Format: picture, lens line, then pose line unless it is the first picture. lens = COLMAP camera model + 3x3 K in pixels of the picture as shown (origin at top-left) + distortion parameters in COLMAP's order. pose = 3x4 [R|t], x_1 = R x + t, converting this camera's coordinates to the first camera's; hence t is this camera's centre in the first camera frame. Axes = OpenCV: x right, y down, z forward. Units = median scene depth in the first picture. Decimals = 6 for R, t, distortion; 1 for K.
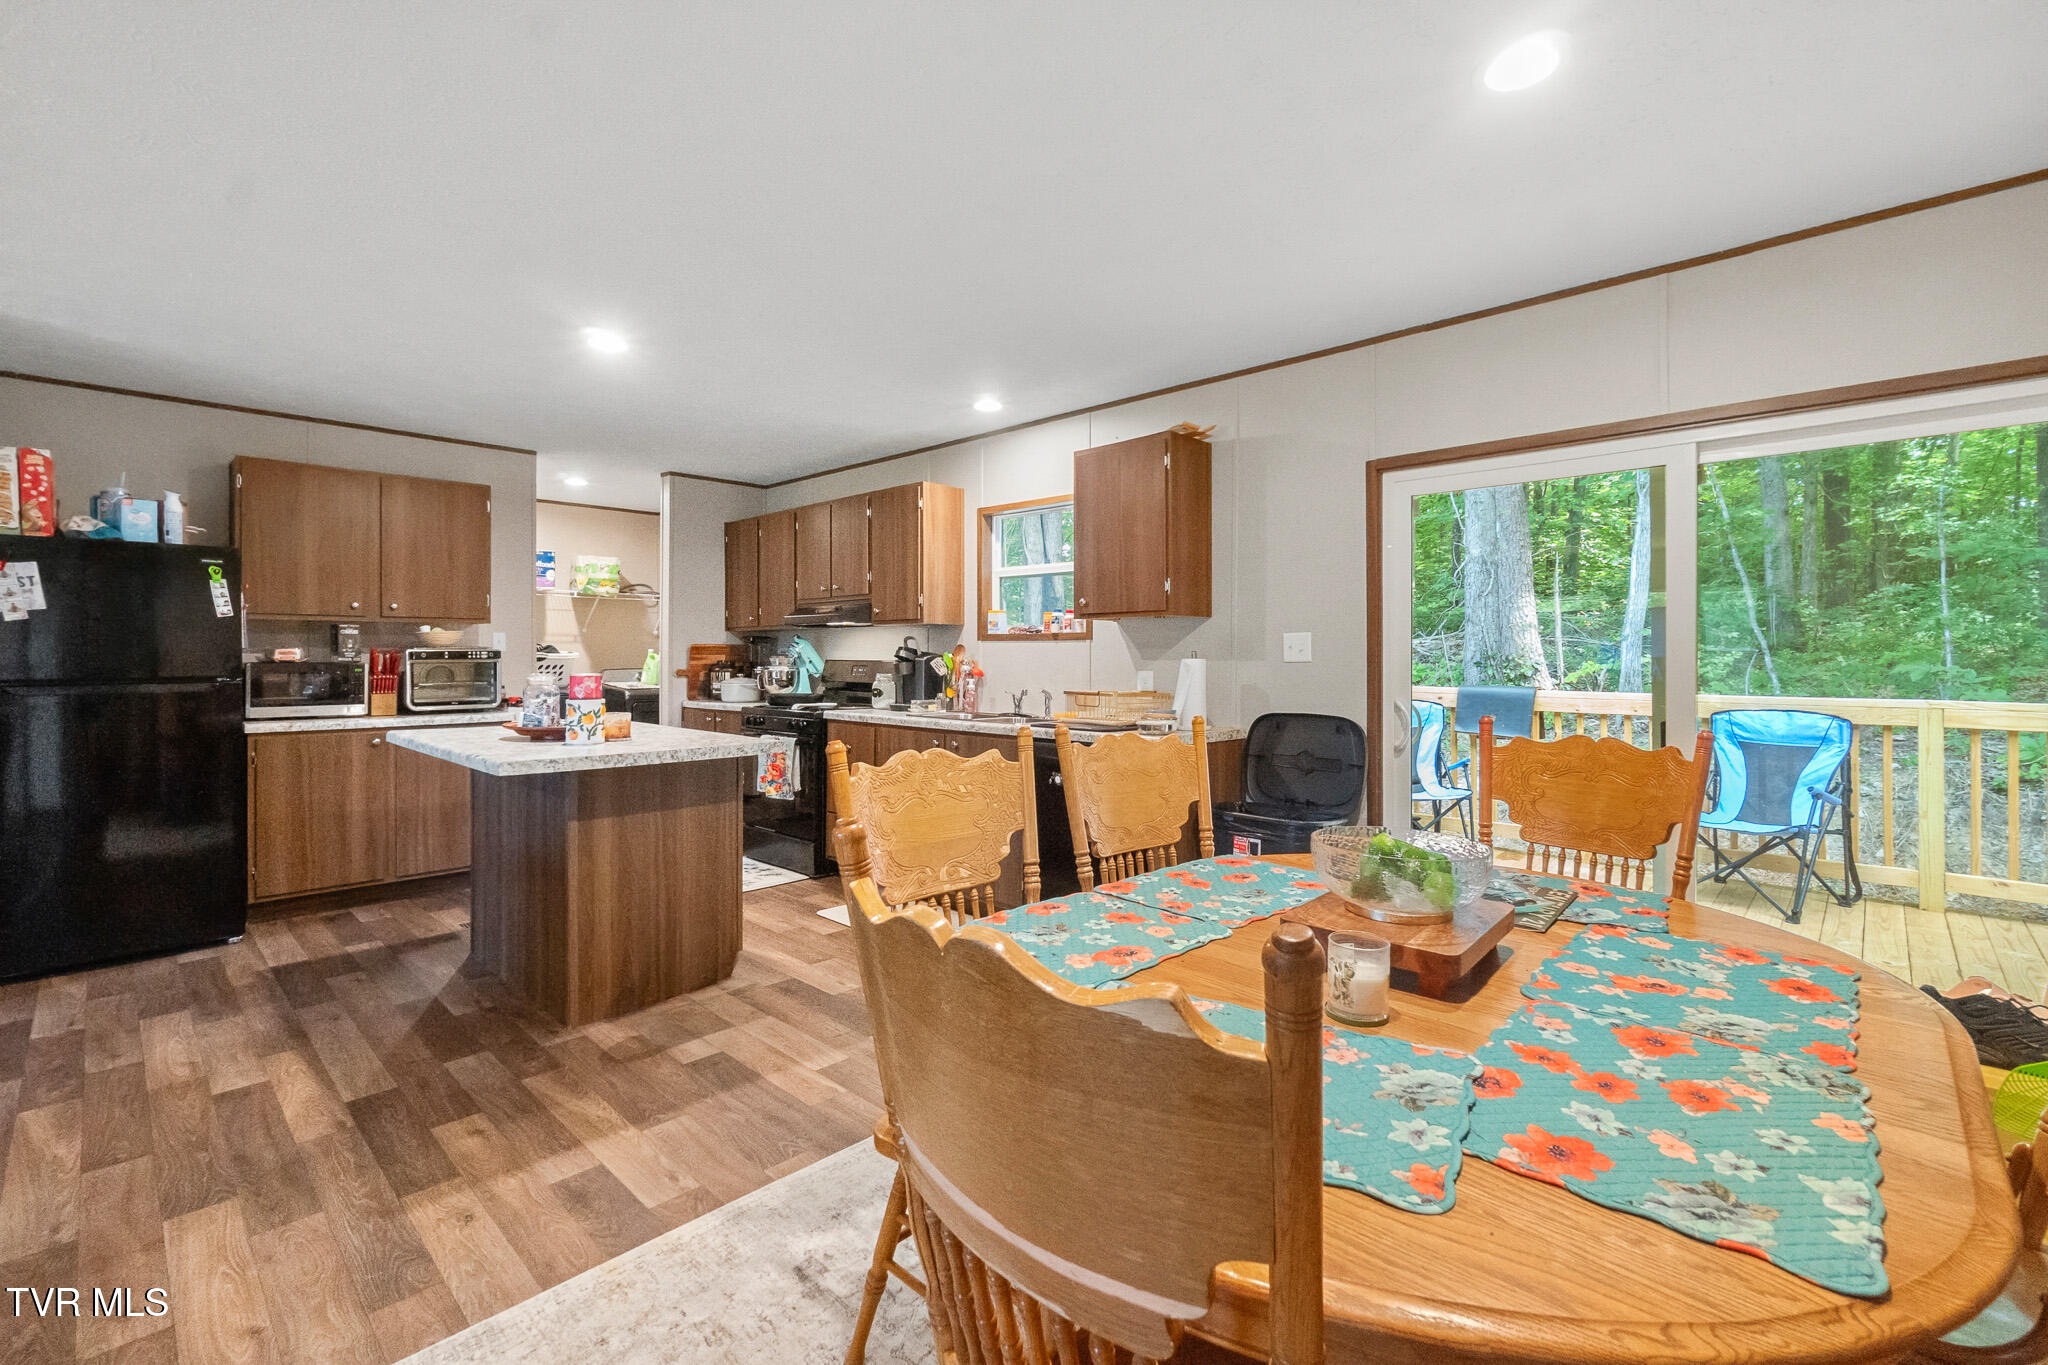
lens RADIAL K [[895.1, 0, 1022.8], [0, 895.1, 658.3], [0, 0, 1]] dist [-0.001449, -0.000032]
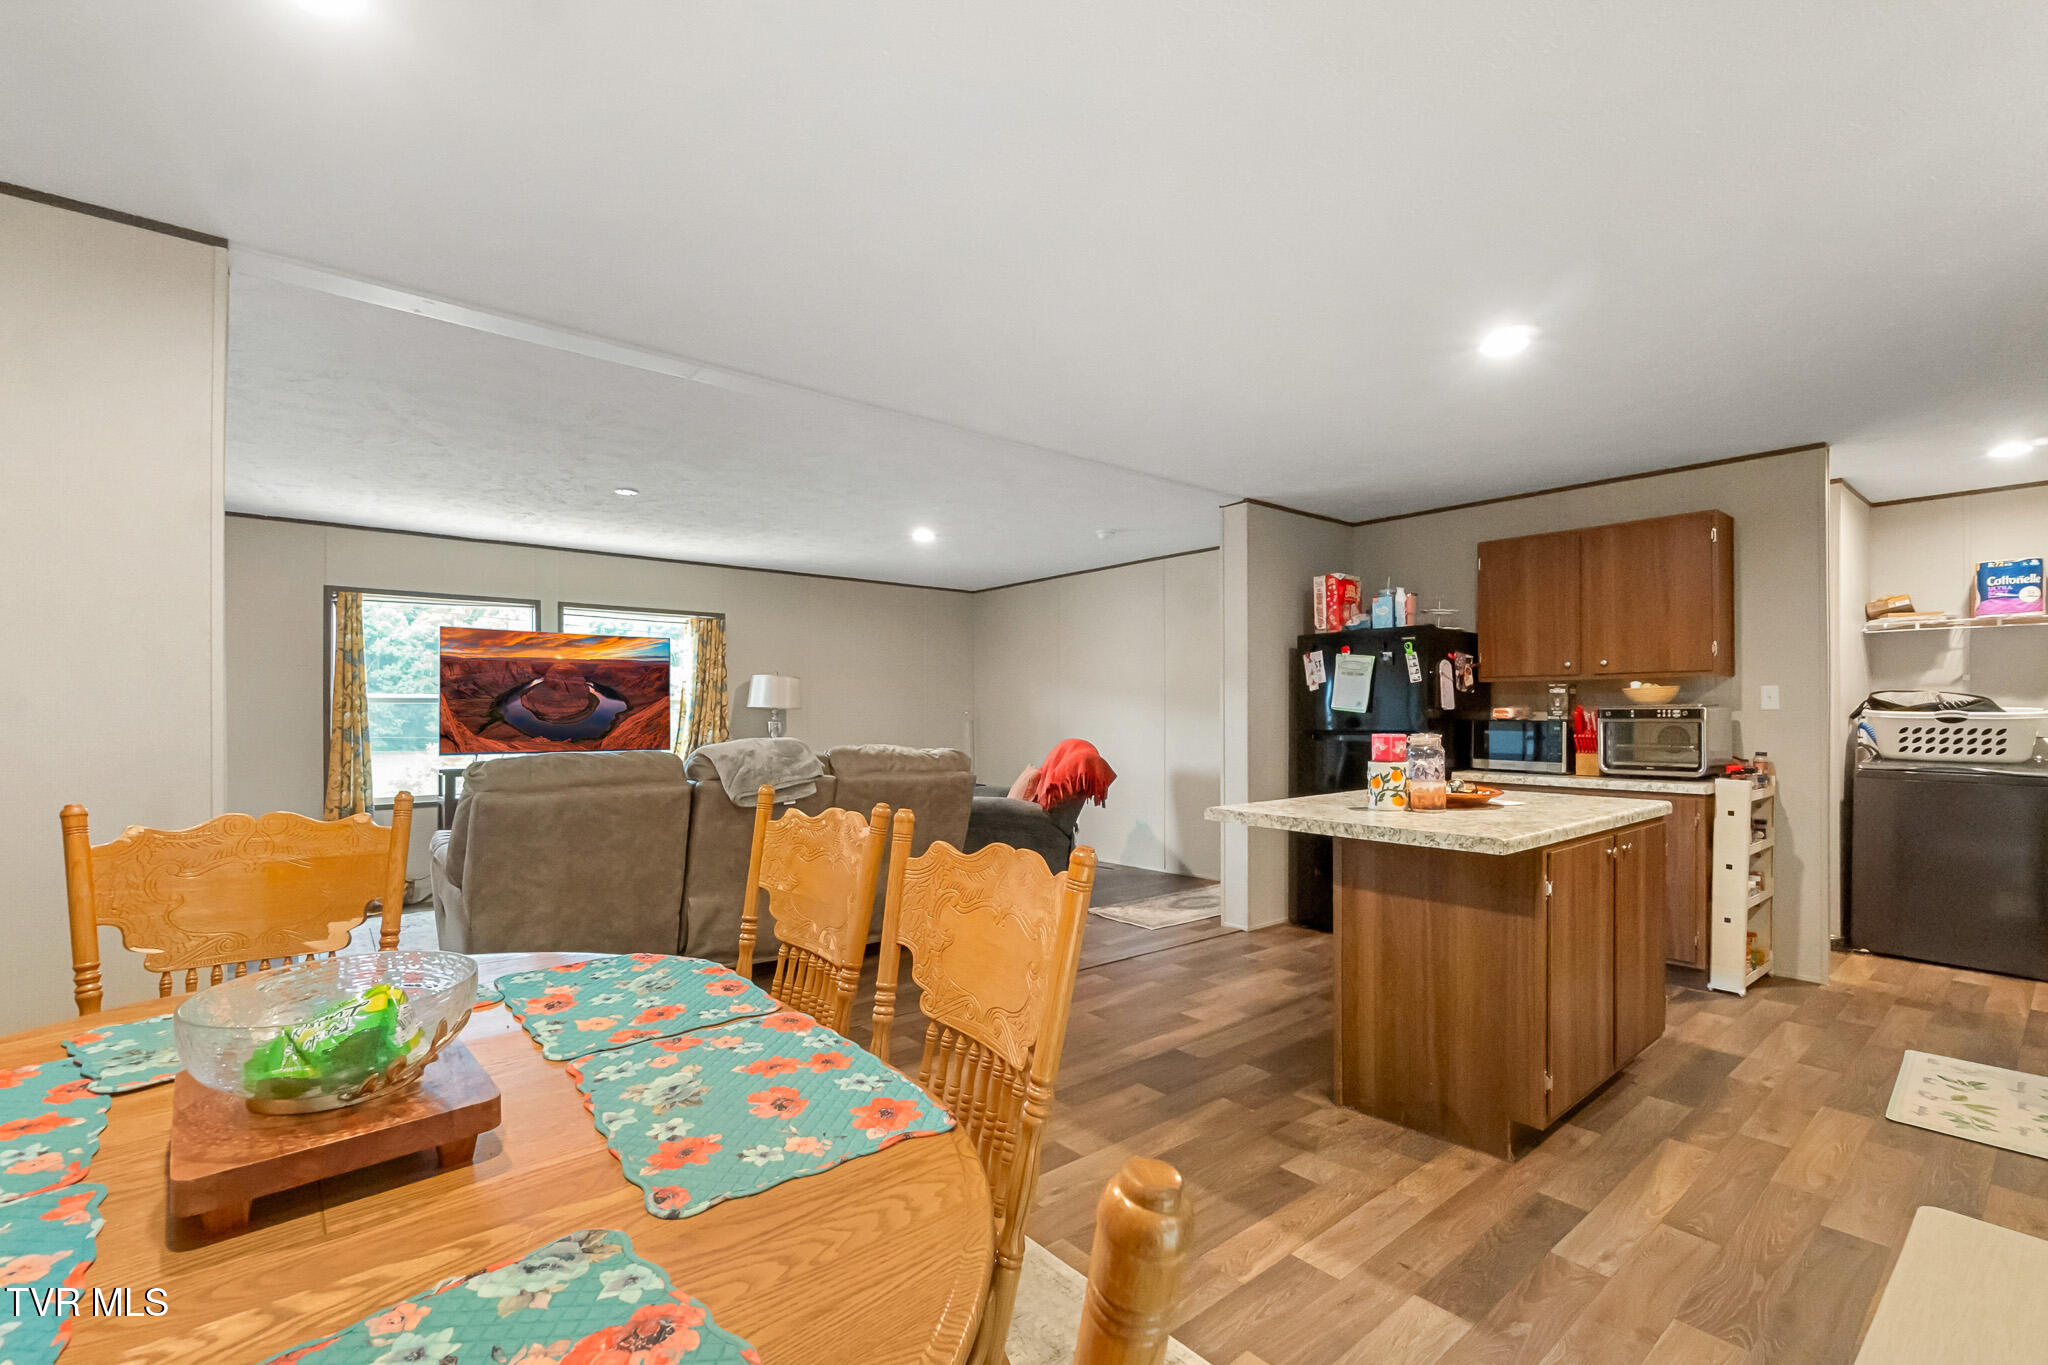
lens RADIAL K [[903.2, 0, 1025.4], [0, 903.2, 707.4], [0, 0, 1]] dist [-0.010390, 0.005573]
pose [[-0.106100, -0.004979, -0.994343, 0.335211], [-0.004126, 0.999981, -0.004567, -0.003474], [0.994347, 0.003618, -0.106118, 0.506265]]
